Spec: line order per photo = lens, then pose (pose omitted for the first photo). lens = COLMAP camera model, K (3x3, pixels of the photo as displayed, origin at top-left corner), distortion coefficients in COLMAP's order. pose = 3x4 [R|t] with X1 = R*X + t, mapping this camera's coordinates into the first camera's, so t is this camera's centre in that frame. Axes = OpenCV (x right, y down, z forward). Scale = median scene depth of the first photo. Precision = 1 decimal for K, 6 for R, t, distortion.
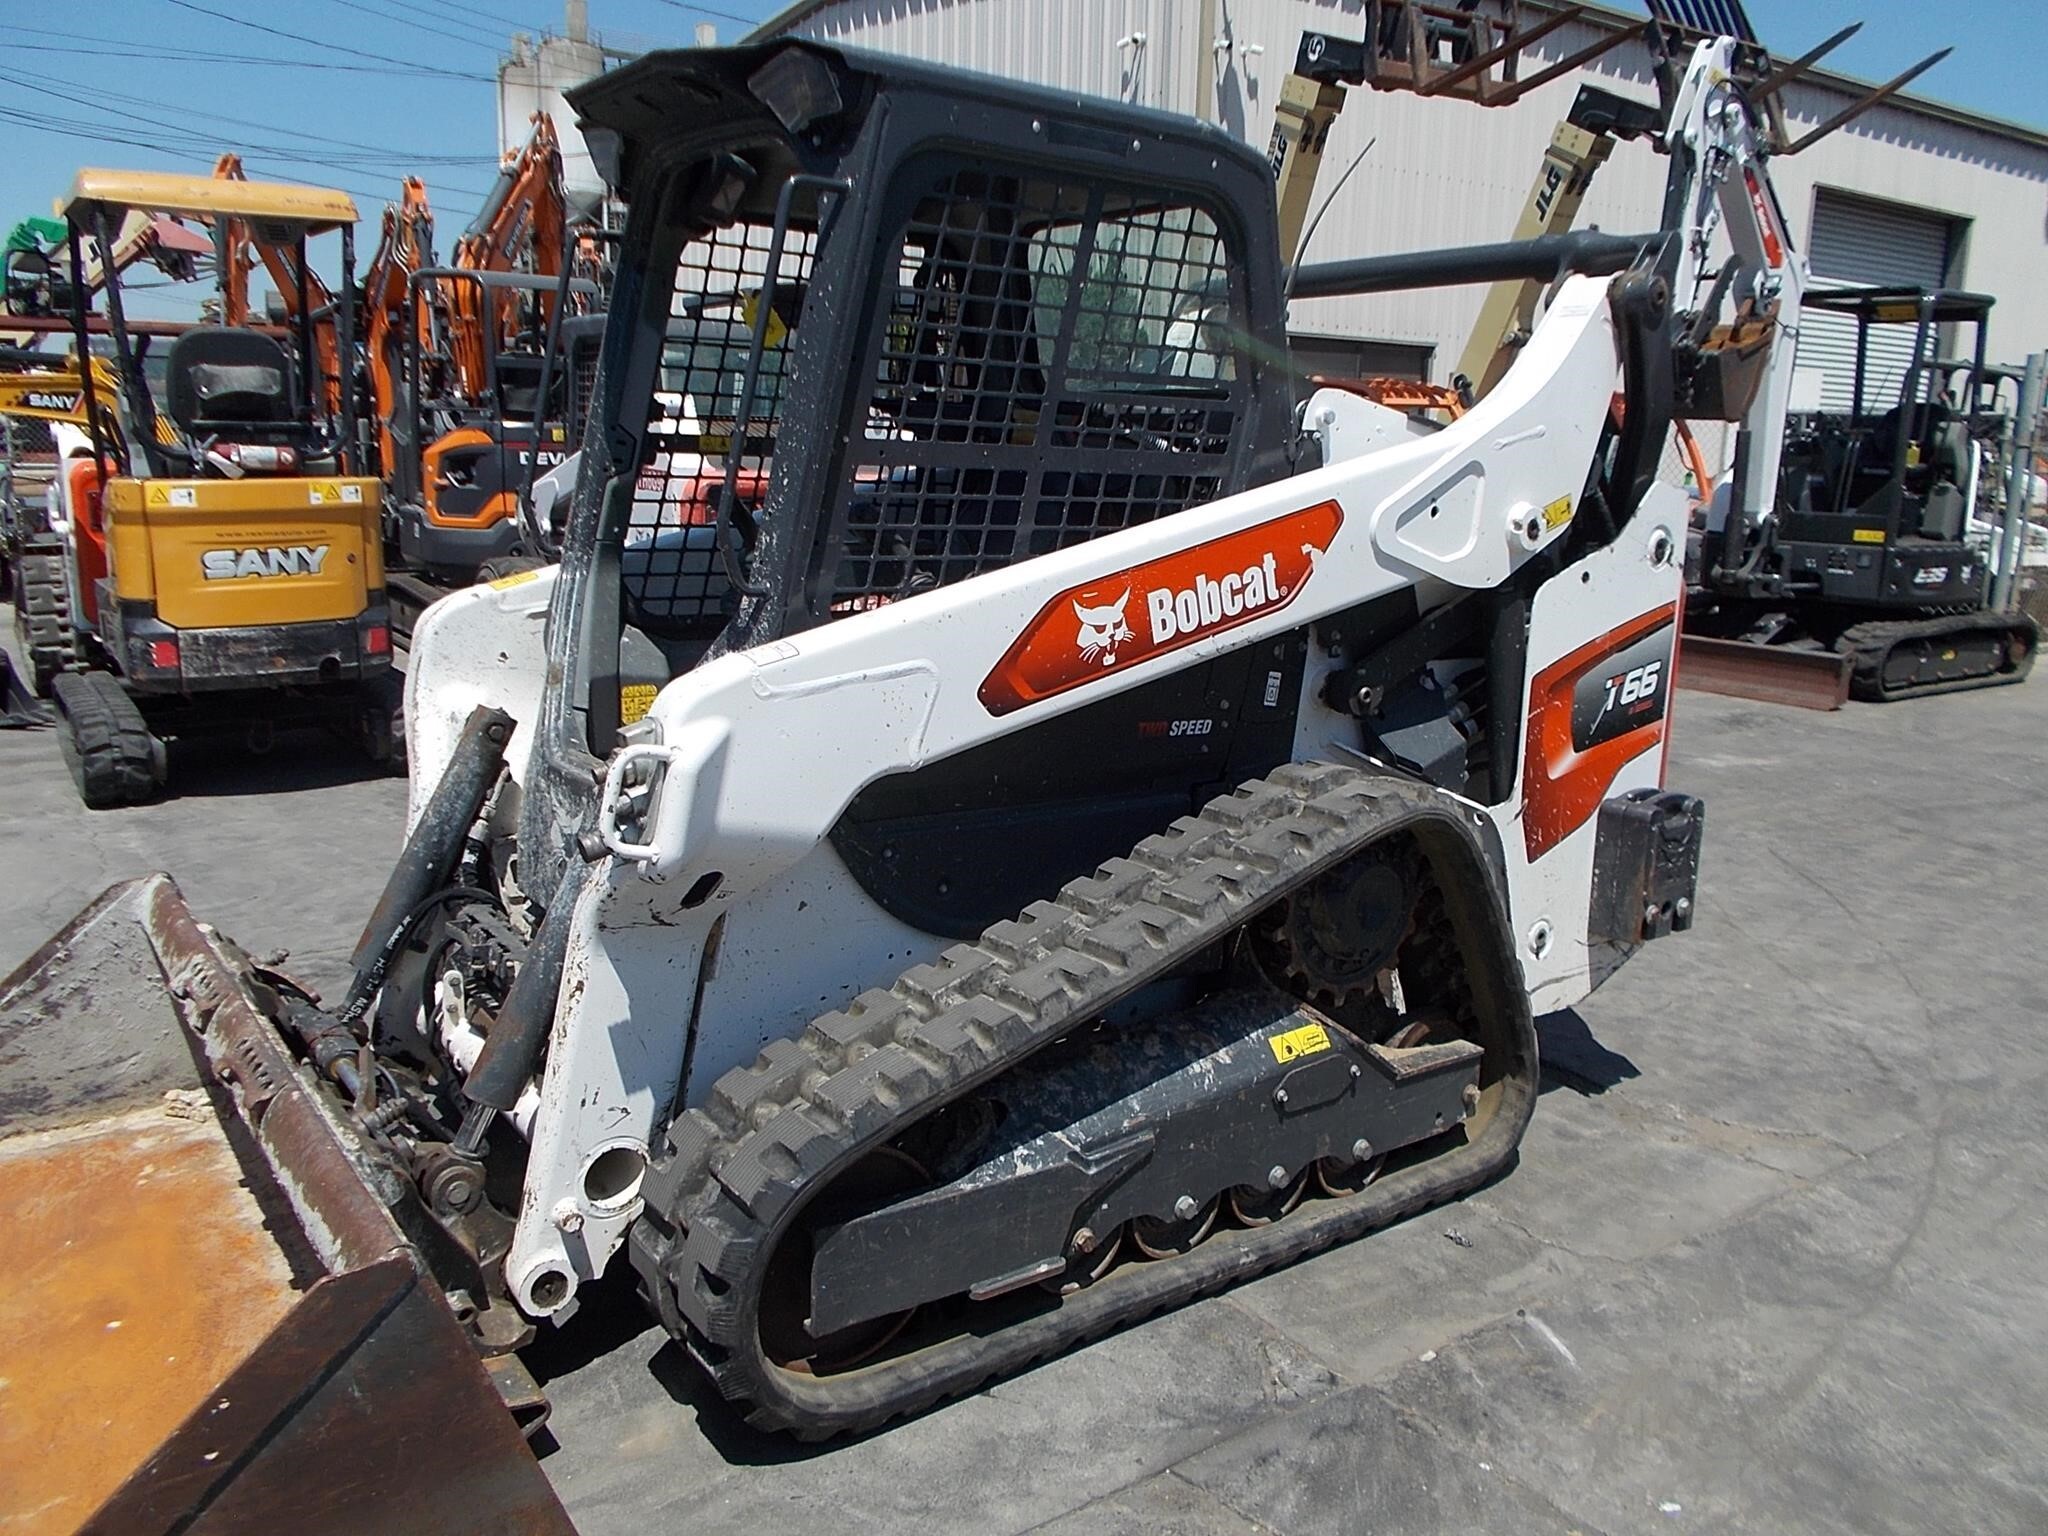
lens RADIAL K [[1594.2, 0, 1024.0], [0, 1594.2, 768.0], [0, 0, 1]] dist [-0.085158, 0.000400]
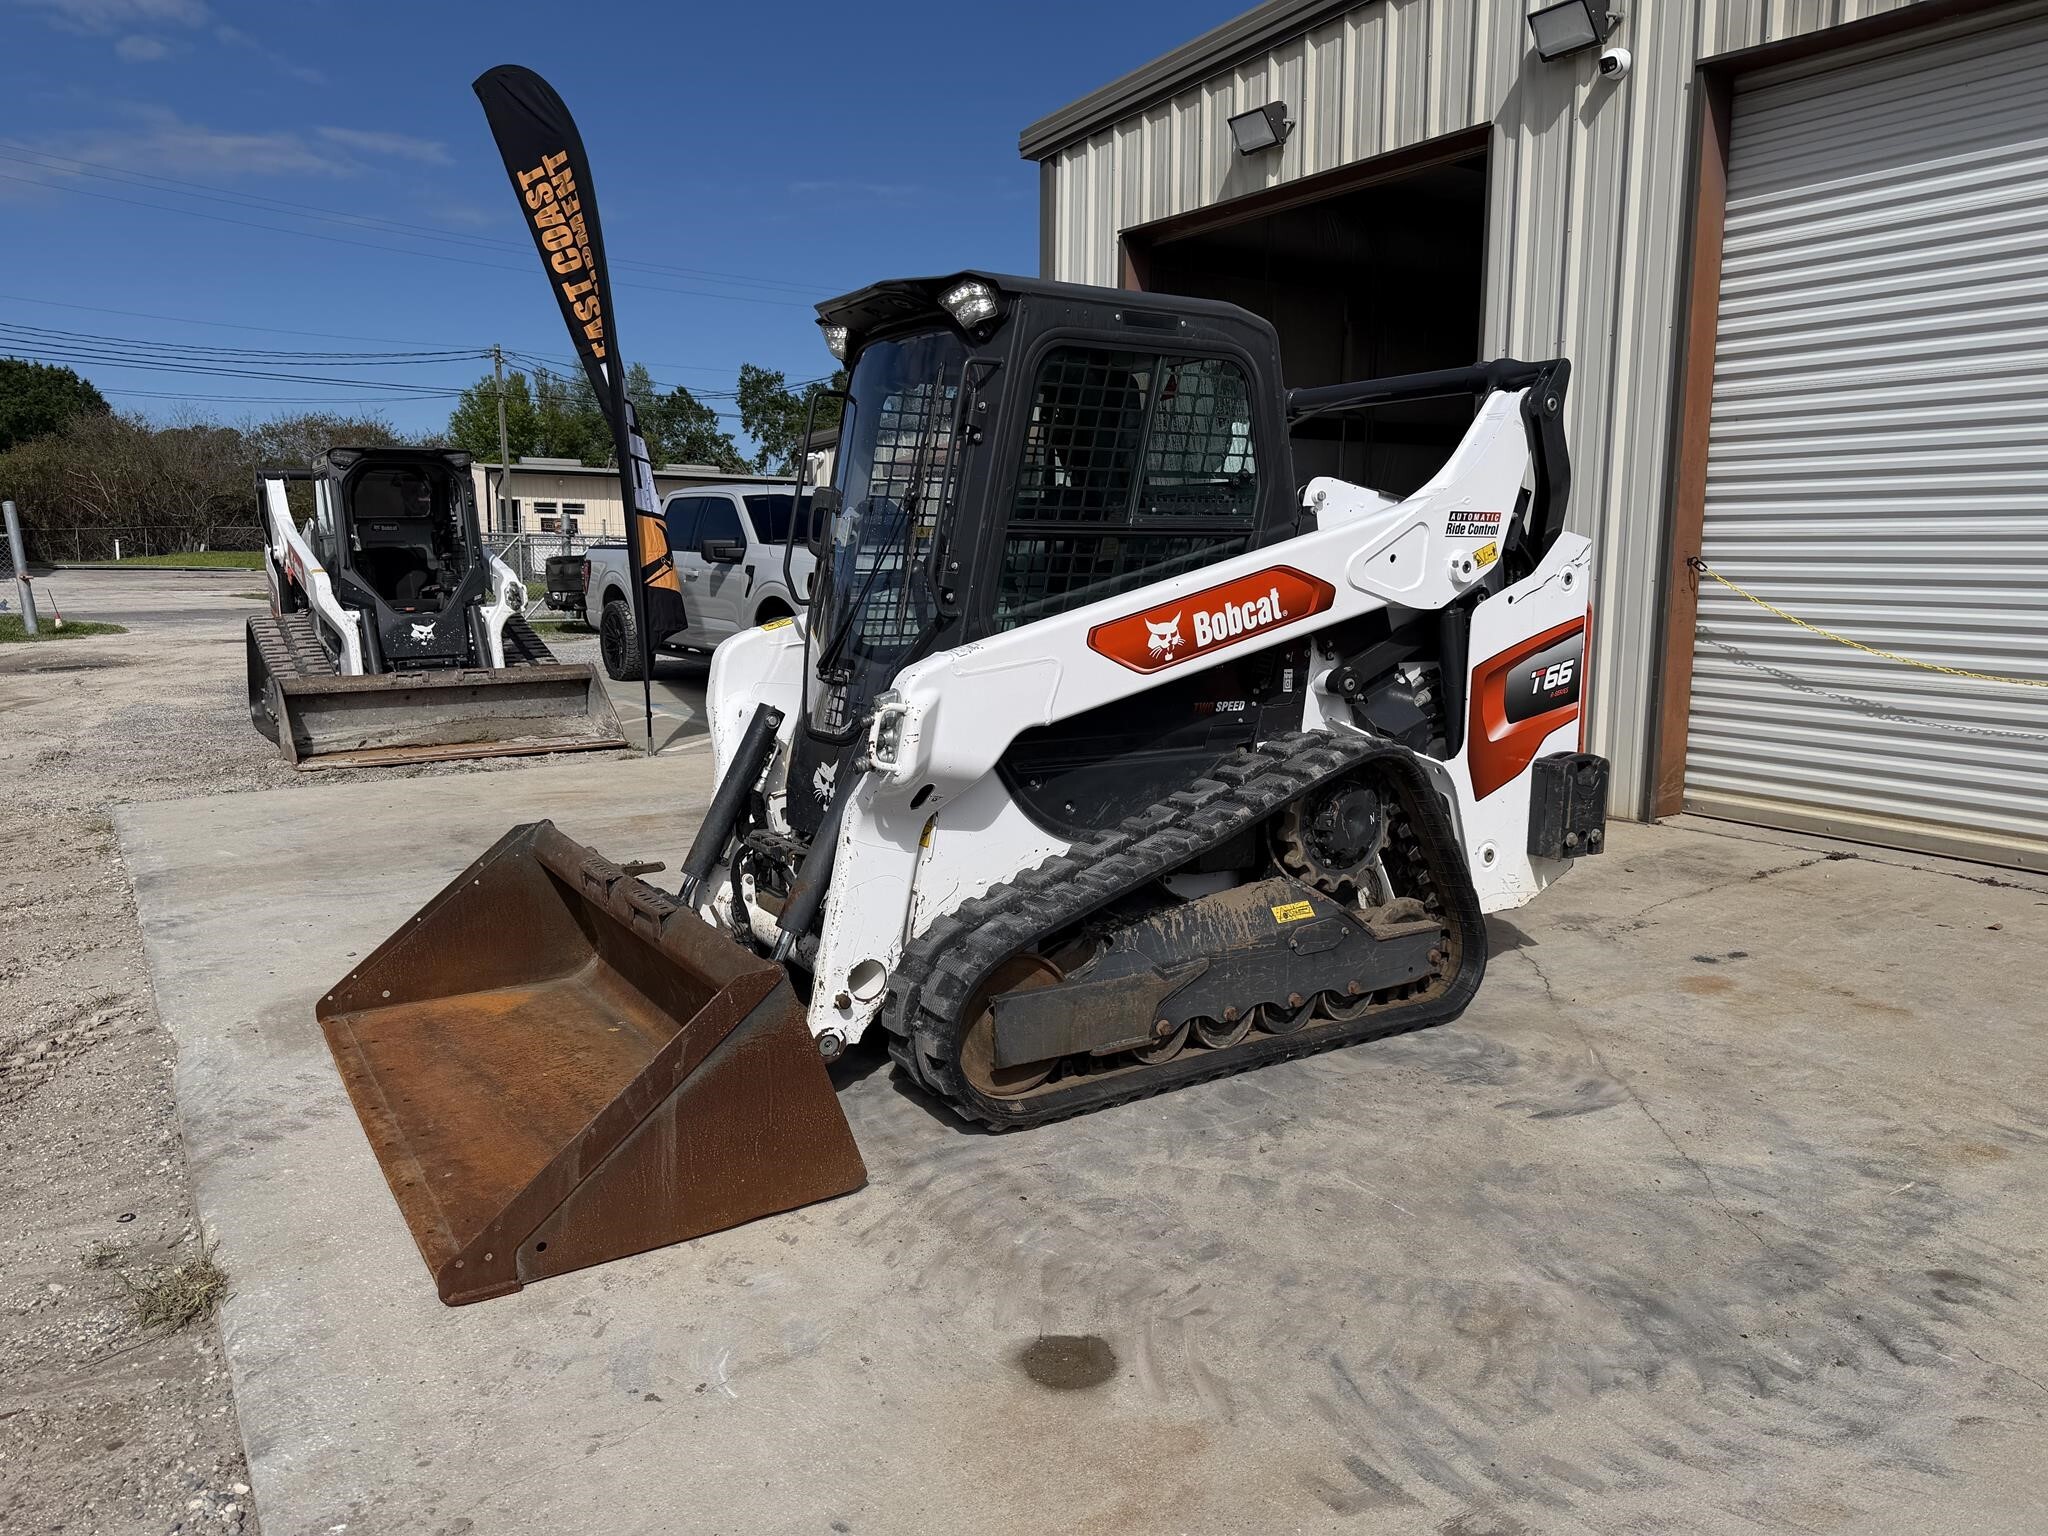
lens RADIAL K [[1522.9, 0, 1024.0], [0, 1522.9, 768.0], [0, 0, 1]] dist [-0.000502, -0.001862]
pose [[0.997156, -0.012384, -0.074344, 0.019353], [0.010305, 0.999547, -0.028273, 0.079223], [0.074660, 0.027427, 0.996832, -0.492689]]
